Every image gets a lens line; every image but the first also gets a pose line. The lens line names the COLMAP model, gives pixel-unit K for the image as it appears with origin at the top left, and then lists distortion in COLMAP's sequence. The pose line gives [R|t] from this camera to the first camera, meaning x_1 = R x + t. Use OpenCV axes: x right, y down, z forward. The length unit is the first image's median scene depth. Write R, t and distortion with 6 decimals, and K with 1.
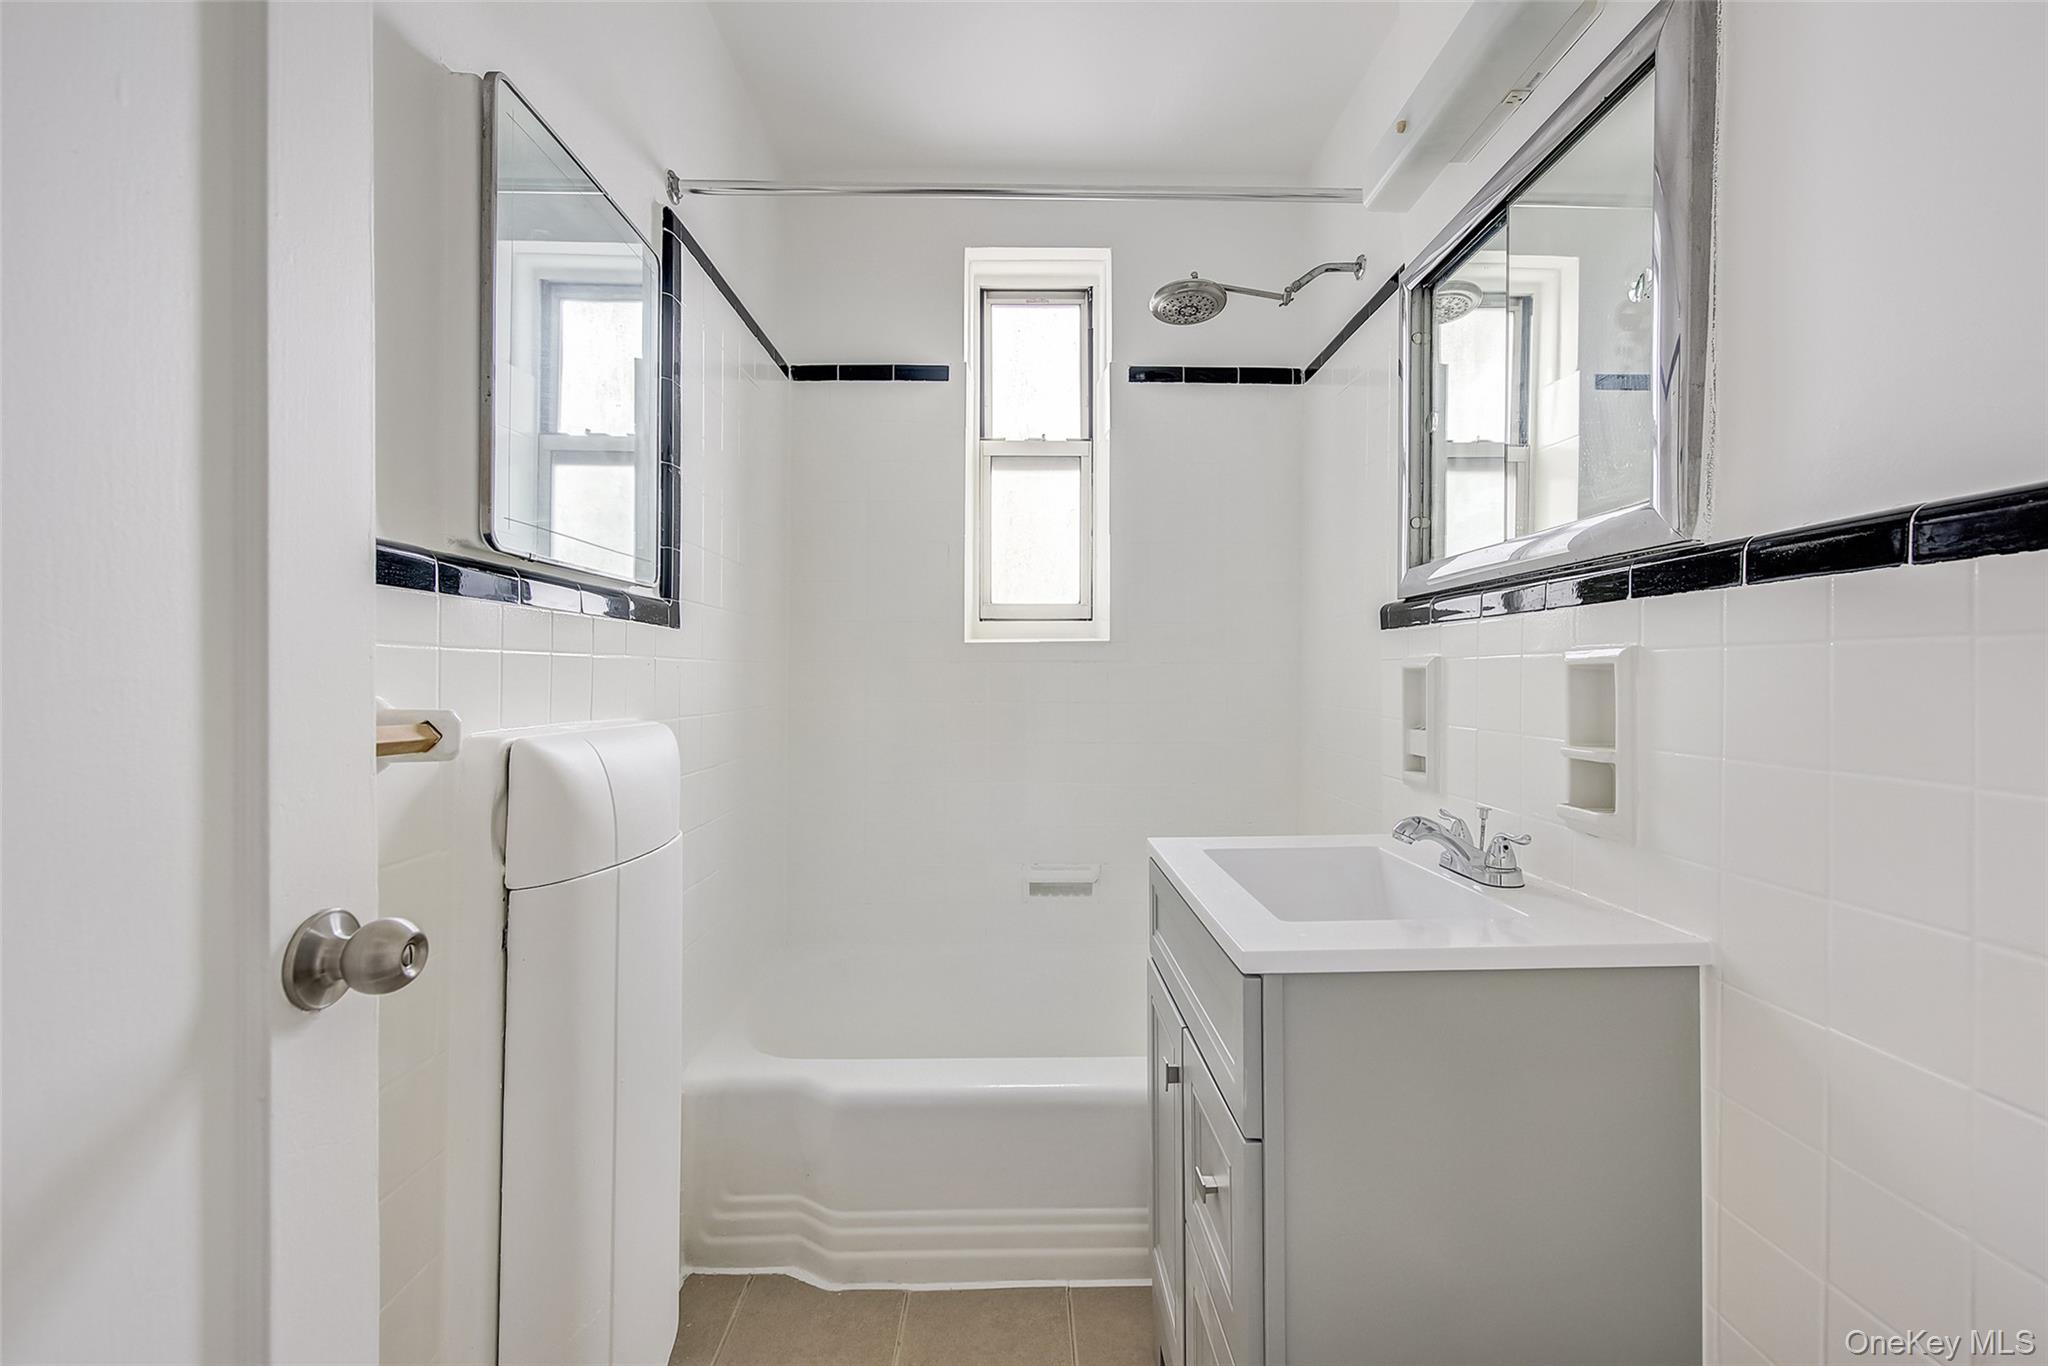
lens RADIAL K [[860.3, 0, 1027.3], [0, 860.3, 674.1], [0, 0, 1]] dist [-0.004190, -0.000479]
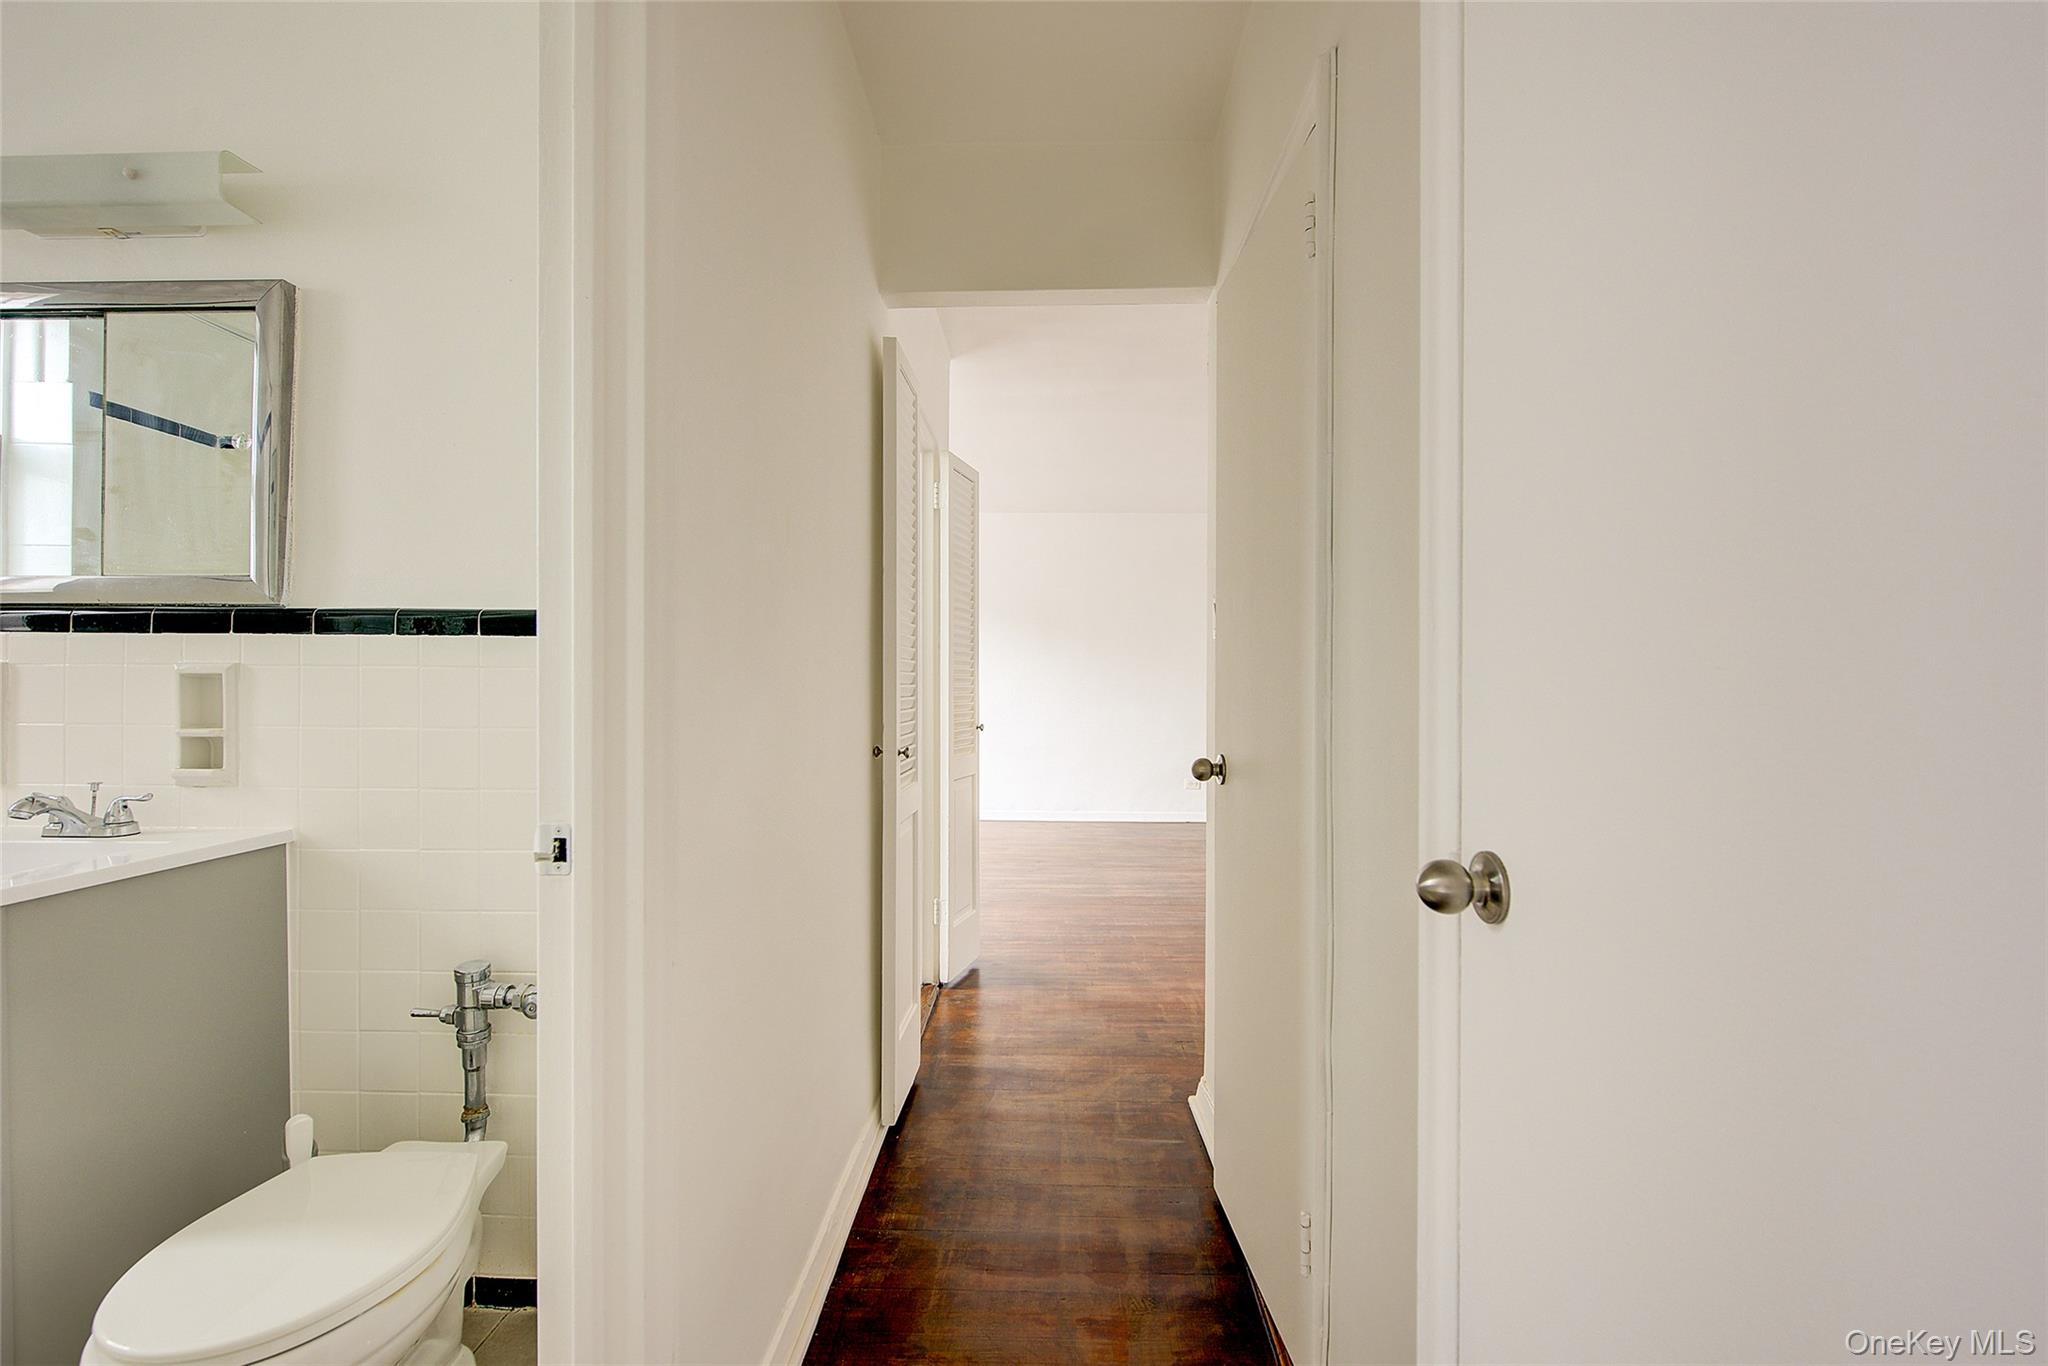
lens RADIAL K [[860.3, 0, 1025.2], [0, 860.3, 679.8], [0, 0, 1]] dist [-0.004190, -0.000479]
pose [[0.057632, -0.018813, 0.998161, -0.790950], [-0.014088, 0.999708, 0.019656, -0.051344], [-0.998239, -0.015195, 0.057350, -0.556748]]
